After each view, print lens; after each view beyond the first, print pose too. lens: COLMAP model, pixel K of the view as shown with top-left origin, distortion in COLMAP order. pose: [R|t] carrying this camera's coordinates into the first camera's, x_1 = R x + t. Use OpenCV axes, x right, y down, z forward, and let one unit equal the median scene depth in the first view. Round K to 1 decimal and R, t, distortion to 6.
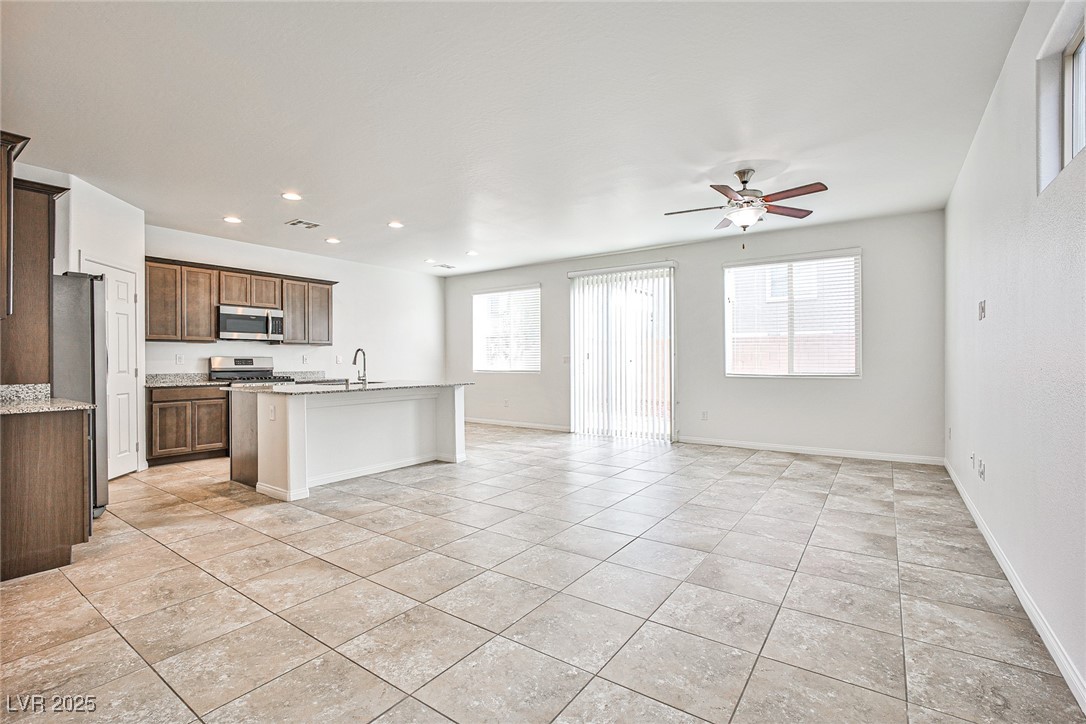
lens RADIAL K [[491.1, 0, 543.0], [0, 491.1, 362.8], [0, 0, 1]] dist [-0.015483, 0.002611]
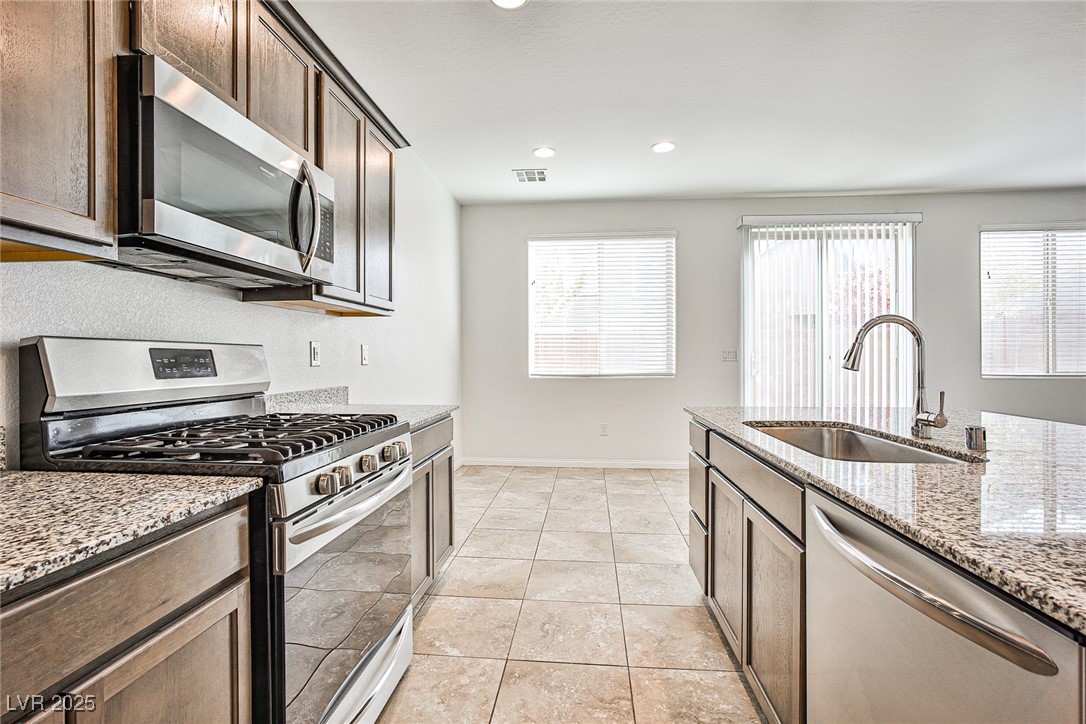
lens RADIAL K [[491.1, 0, 541.0], [0, 491.1, 359.8], [0, 0, 1]] dist [-0.015483, 0.002611]
pose [[0.871044, -0.003330, 0.491193, -0.589198], [0.005858, 0.999976, -0.003609, -0.001311], [-0.491169, 0.006021, 0.871043, 0.725762]]
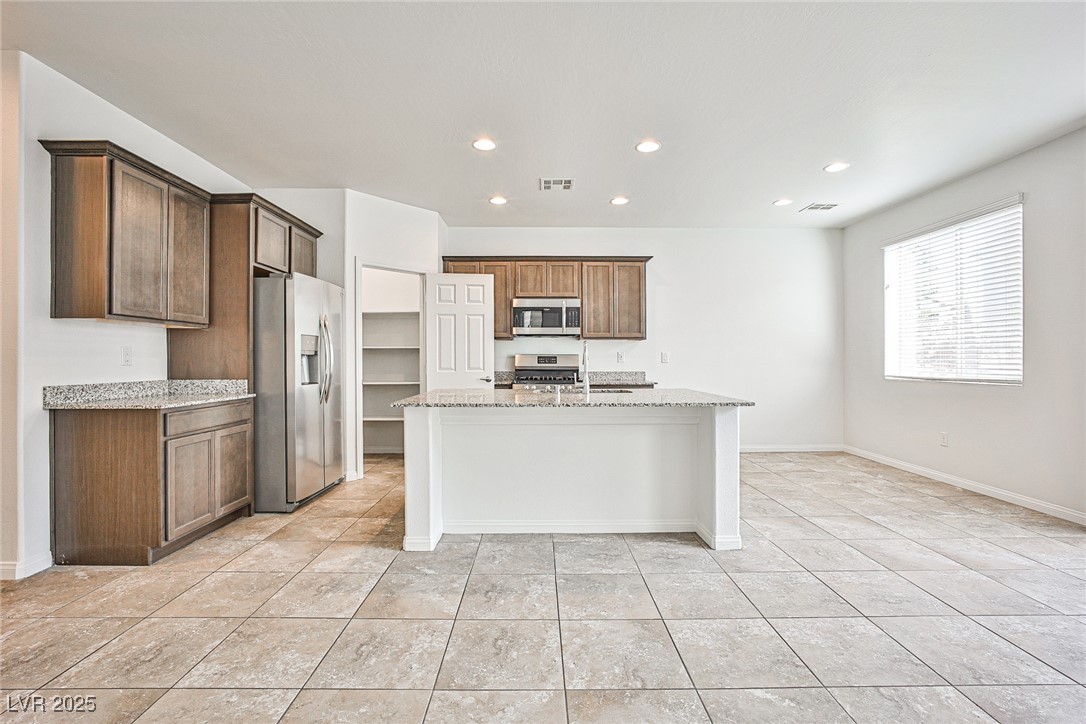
lens RADIAL K [[491.1, 0, 571.1], [0, 491.1, 361.0], [0, 0, 1]] dist [-0.015483, 0.002611]
pose [[0.591363, 0.011762, -0.806319, 0.148006], [-0.008846, 0.999928, 0.008098, -0.007049], [0.806357, 0.002344, 0.591425, 0.510735]]
